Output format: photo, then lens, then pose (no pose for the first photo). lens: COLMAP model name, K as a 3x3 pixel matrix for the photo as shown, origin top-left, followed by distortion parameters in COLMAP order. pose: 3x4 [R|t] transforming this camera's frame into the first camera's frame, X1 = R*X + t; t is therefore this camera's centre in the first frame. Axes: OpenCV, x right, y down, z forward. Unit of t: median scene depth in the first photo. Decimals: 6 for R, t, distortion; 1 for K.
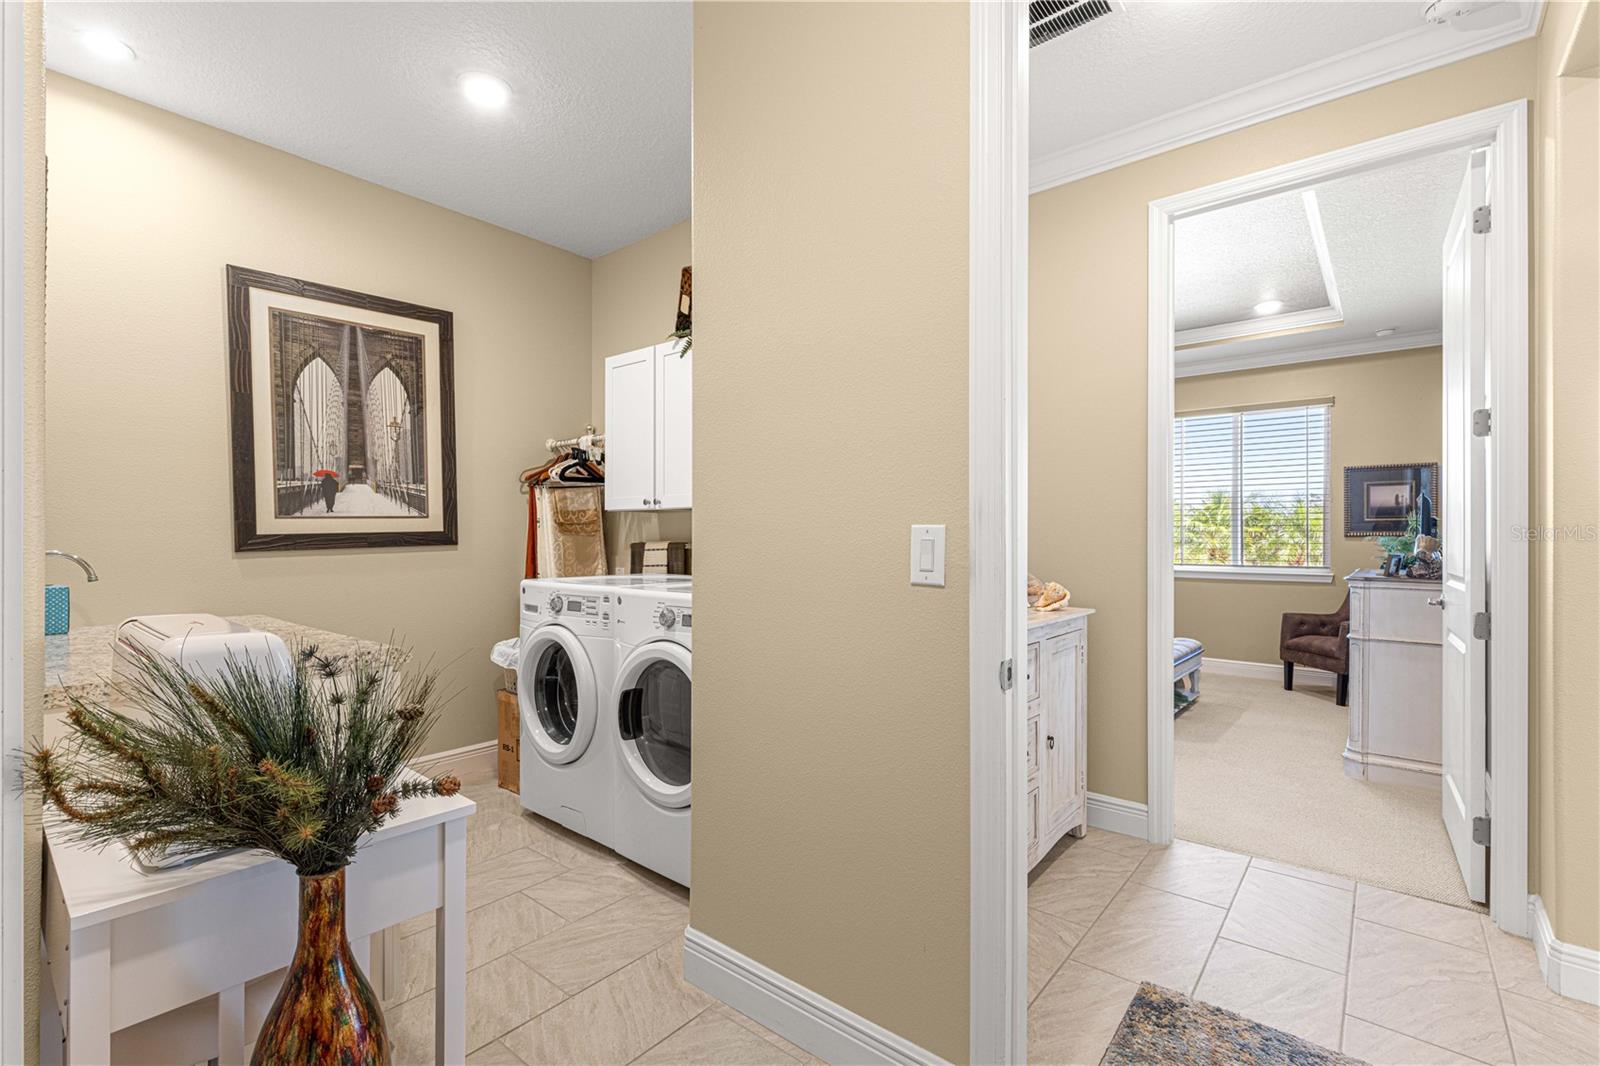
lens RADIAL K [[720.8, 0, 806.5], [0, 720.8, 530.6], [0, 0, 1]] dist [0.008436, -0.001978]
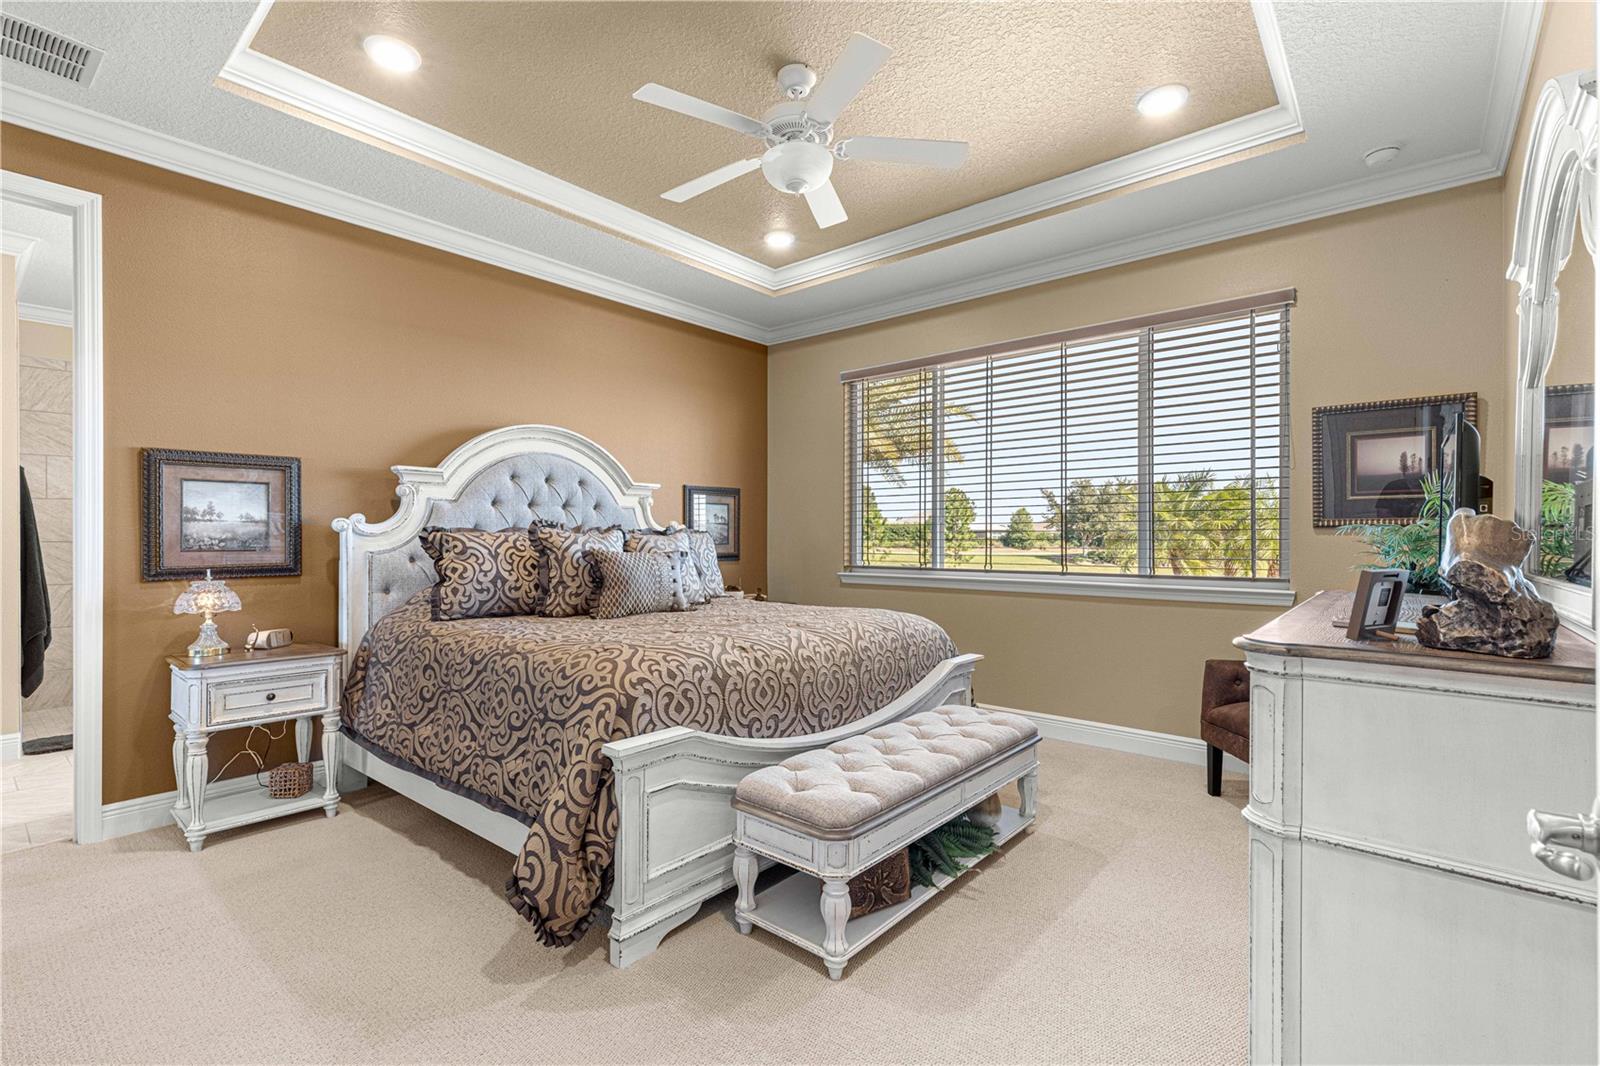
lens RADIAL K [[720.8, 0, 792.8], [0, 720.8, 542.7], [0, 0, 1]] dist [0.008436, -0.001978]
pose [[0.999569, -0.015152, -0.025134, 0.364461], [0.015495, 0.999789, 0.013512, 0.007127], [0.024924, -0.013896, 0.999593, 0.437506]]
